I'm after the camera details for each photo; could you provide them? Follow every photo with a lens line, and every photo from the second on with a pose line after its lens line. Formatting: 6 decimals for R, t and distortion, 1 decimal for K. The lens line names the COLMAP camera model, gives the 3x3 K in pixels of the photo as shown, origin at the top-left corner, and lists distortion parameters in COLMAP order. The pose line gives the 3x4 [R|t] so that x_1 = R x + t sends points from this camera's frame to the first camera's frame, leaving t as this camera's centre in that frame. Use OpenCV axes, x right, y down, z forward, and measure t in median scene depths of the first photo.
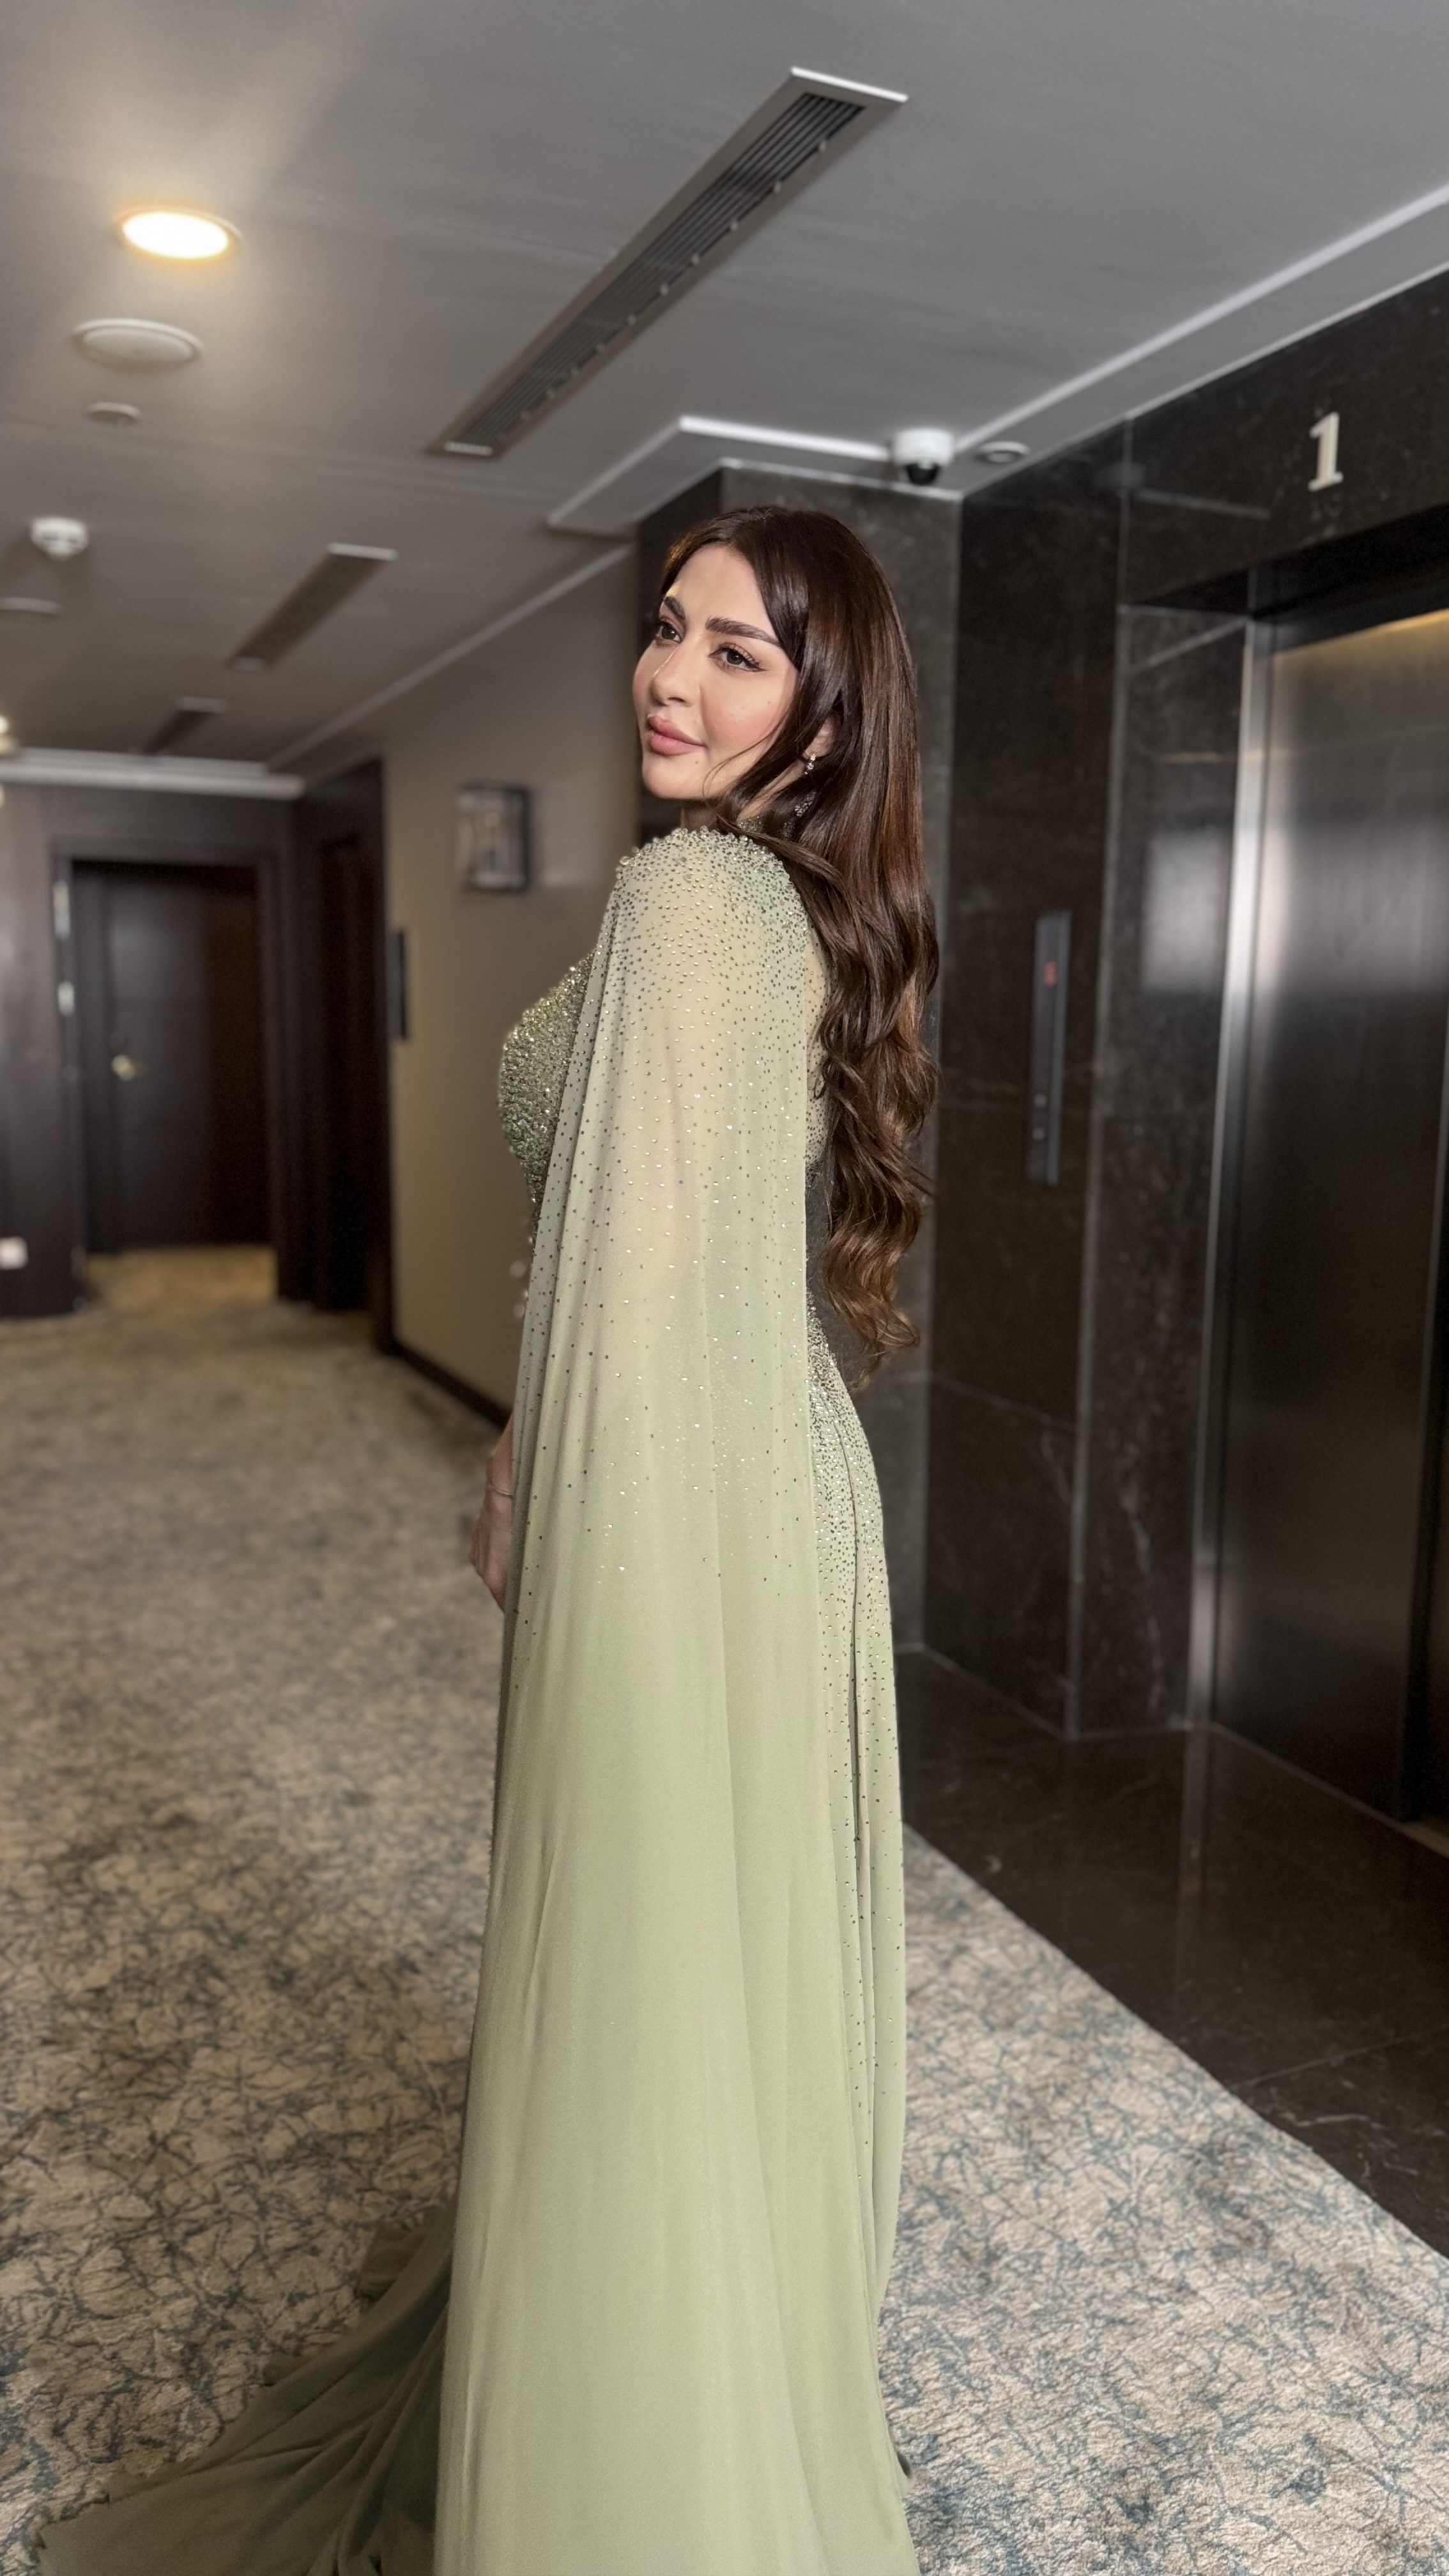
lens RADIAL K [[1953.4, 0, 732.1], [0, 1953.4, 1291.3], [0, 0, 1]] dist [0.014008, -0.030031]
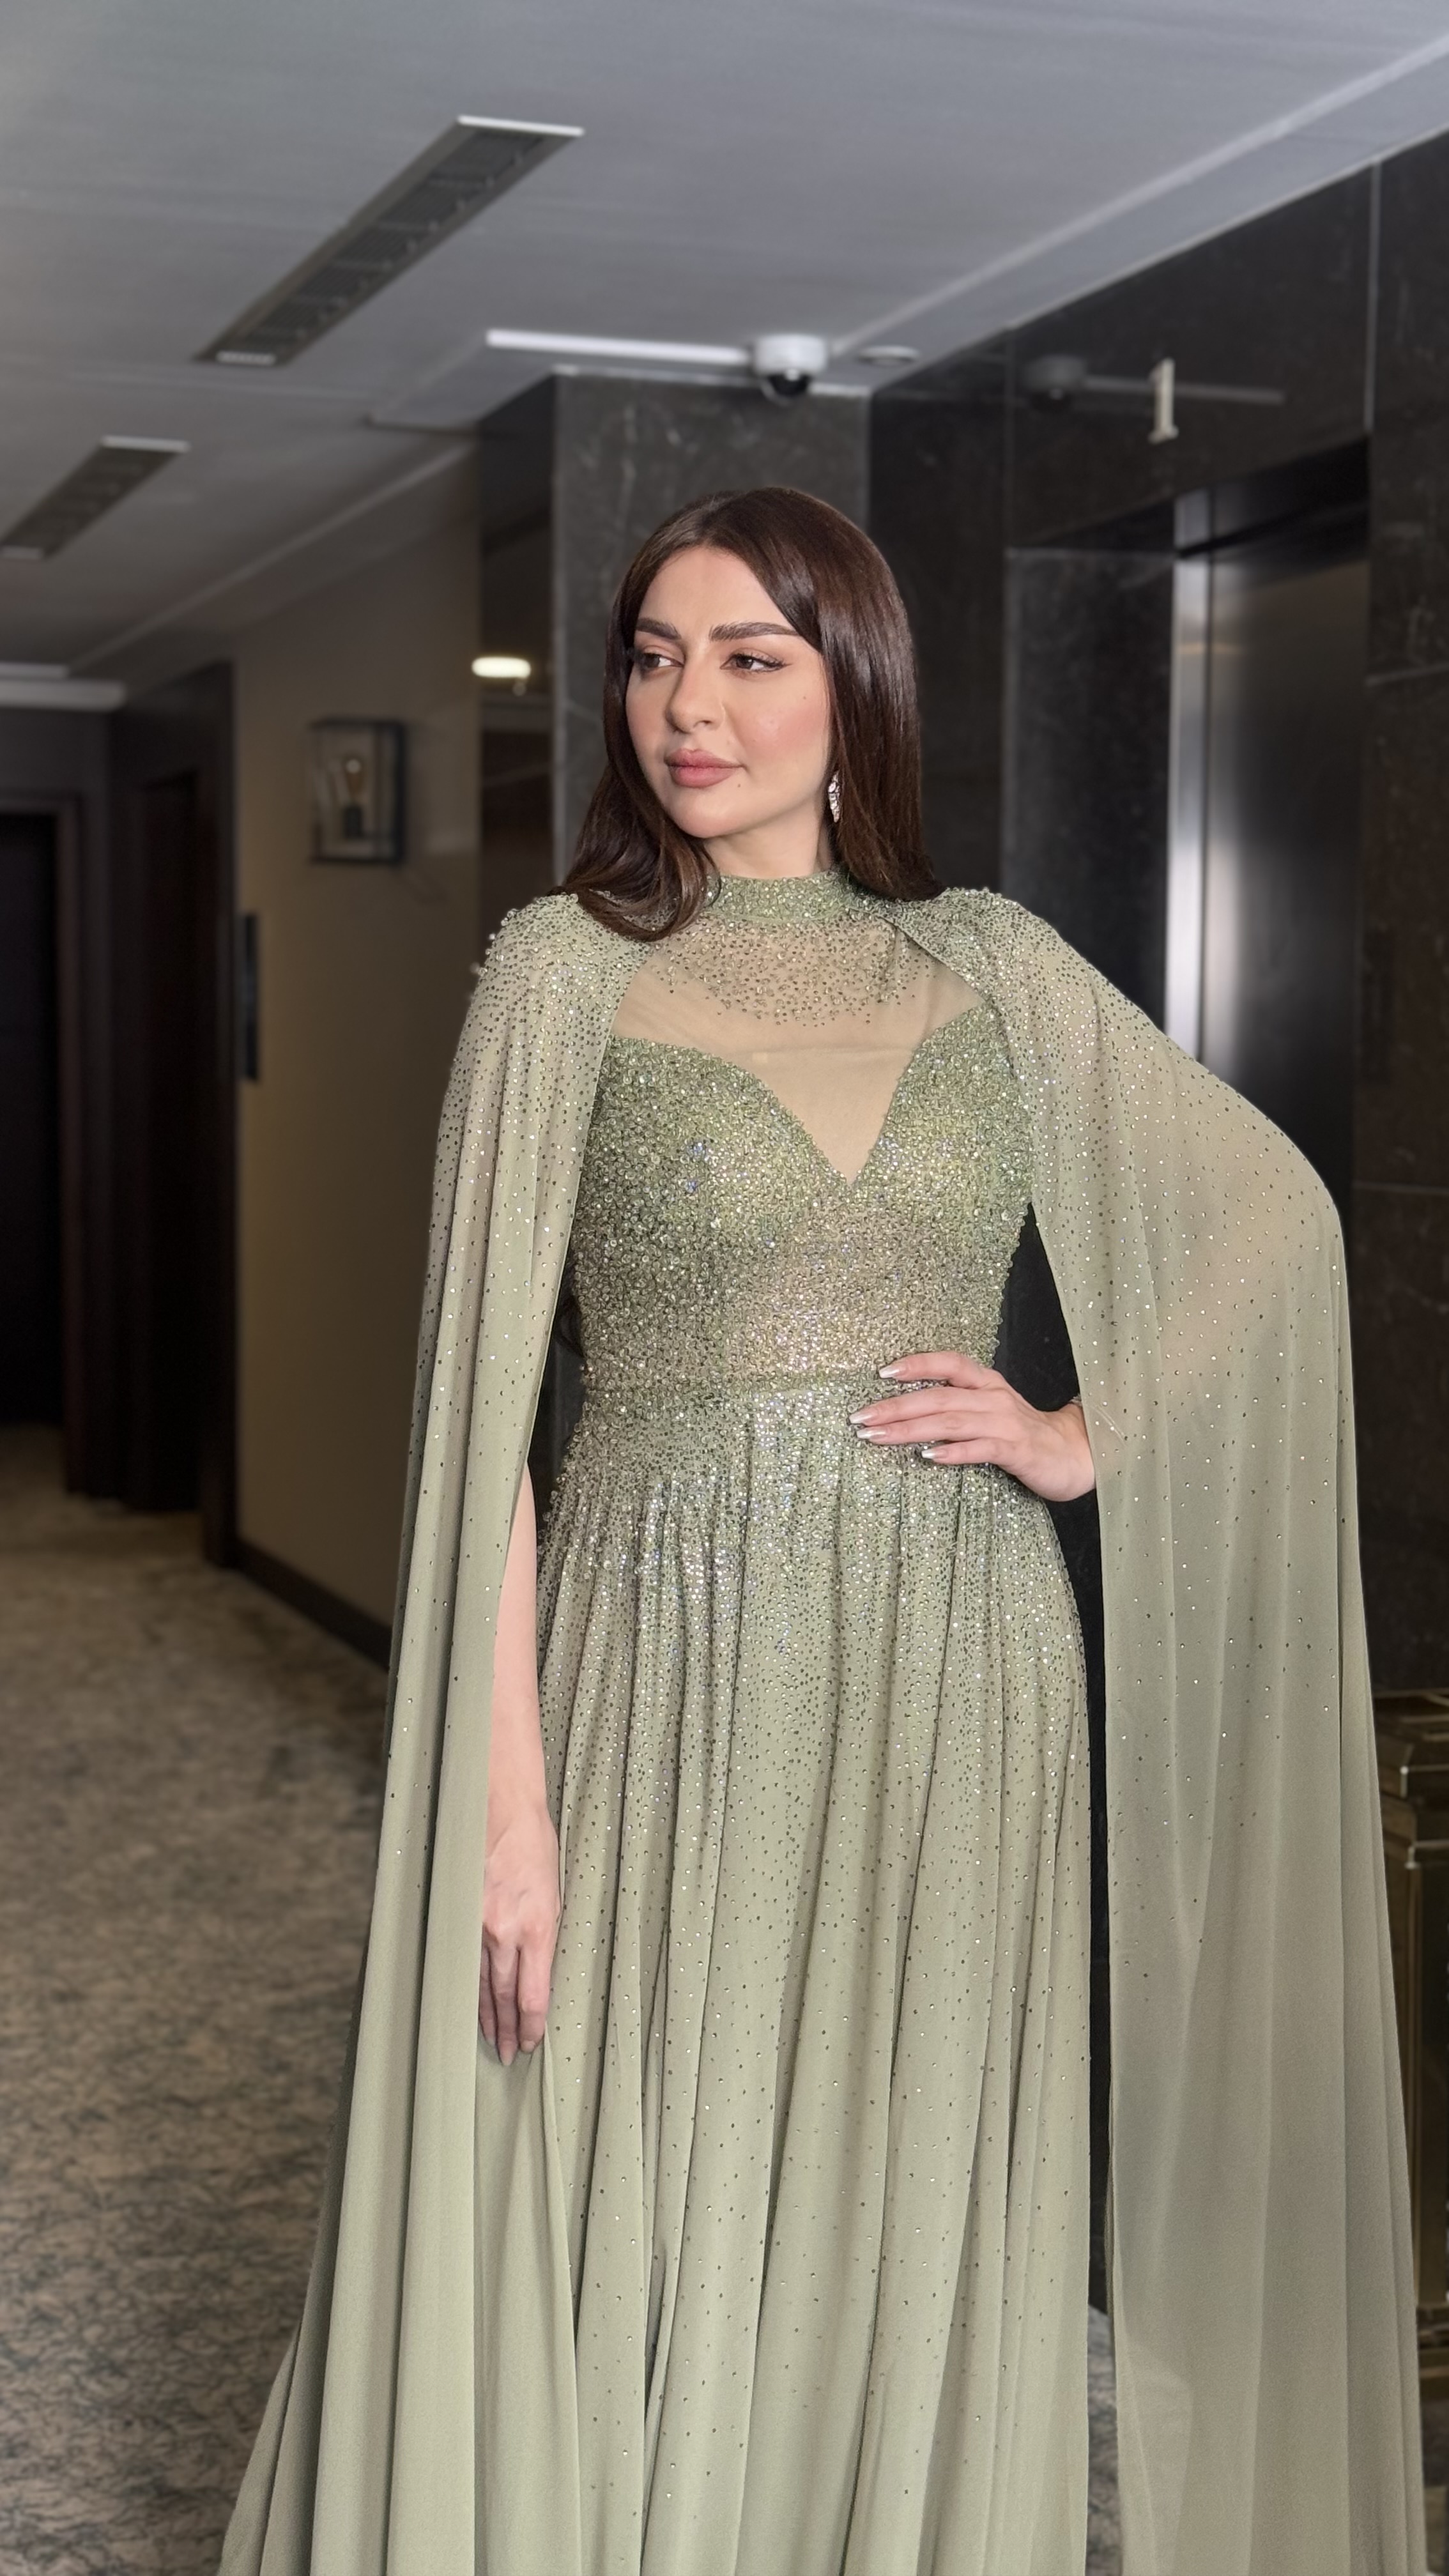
lens RADIAL K [[3690.9, 0, 721.2], [0, 3690.9, 1286.8], [0, 0, 1]] dist [0.004398, 0.000000]
pose [[0.997454, 0.003045, -0.071248, 0.159411], [-0.008431, 0.997117, -0.075410, 0.066584], [0.070813, 0.075819, 0.994604, -0.450830]]
